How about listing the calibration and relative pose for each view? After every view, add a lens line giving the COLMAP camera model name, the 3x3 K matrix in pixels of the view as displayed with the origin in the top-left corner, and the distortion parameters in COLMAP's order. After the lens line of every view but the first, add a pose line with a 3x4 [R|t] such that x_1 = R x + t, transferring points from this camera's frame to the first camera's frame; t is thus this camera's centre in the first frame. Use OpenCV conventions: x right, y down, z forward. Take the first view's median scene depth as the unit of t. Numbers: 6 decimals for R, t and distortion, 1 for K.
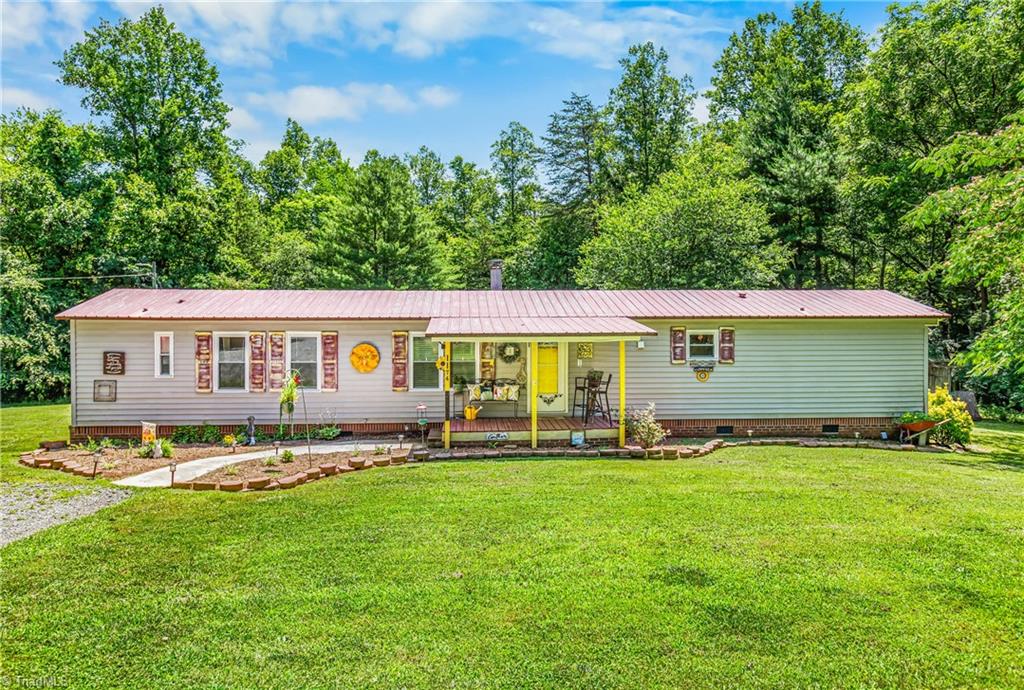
lens RADIAL K [[587.2, 0, 510.5], [0, 587.2, 340.1], [0, 0, 1]] dist [-0.000156, -0.000029]
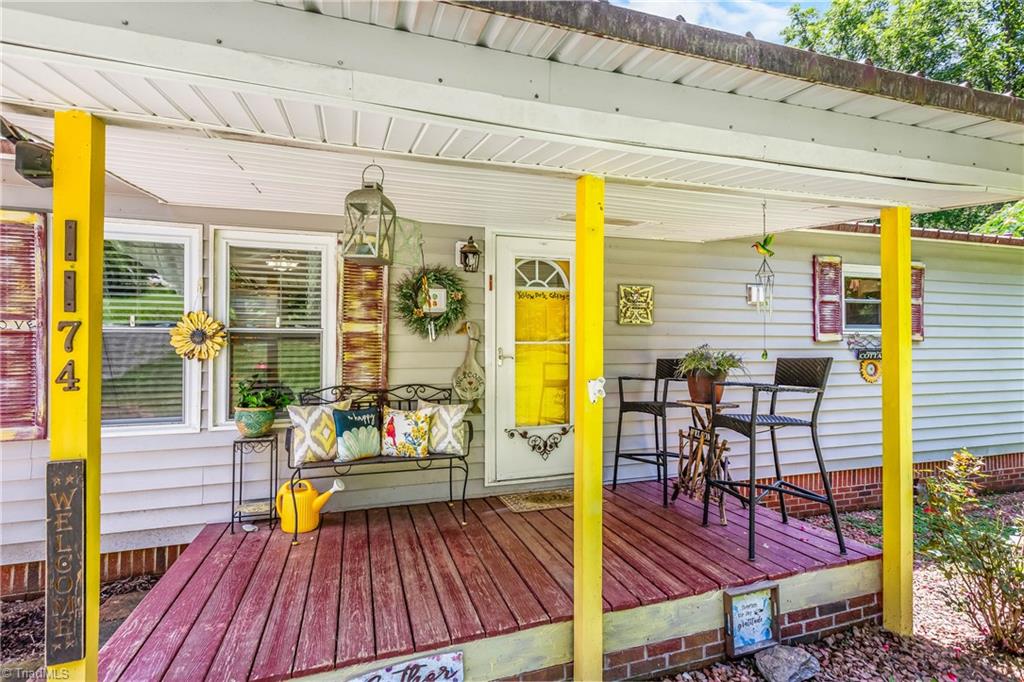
lens RADIAL K [[469.5, 0, 517.5], [0, 469.5, 342.5], [0, 0, 1]] dist [0.018335, 0.000088]
pose [[0.961964, 0.003664, 0.273152, -0.027987], [0.004717, 0.999538, -0.030020, 0.050390], [-0.273136, 0.030166, 0.961502, 0.734335]]
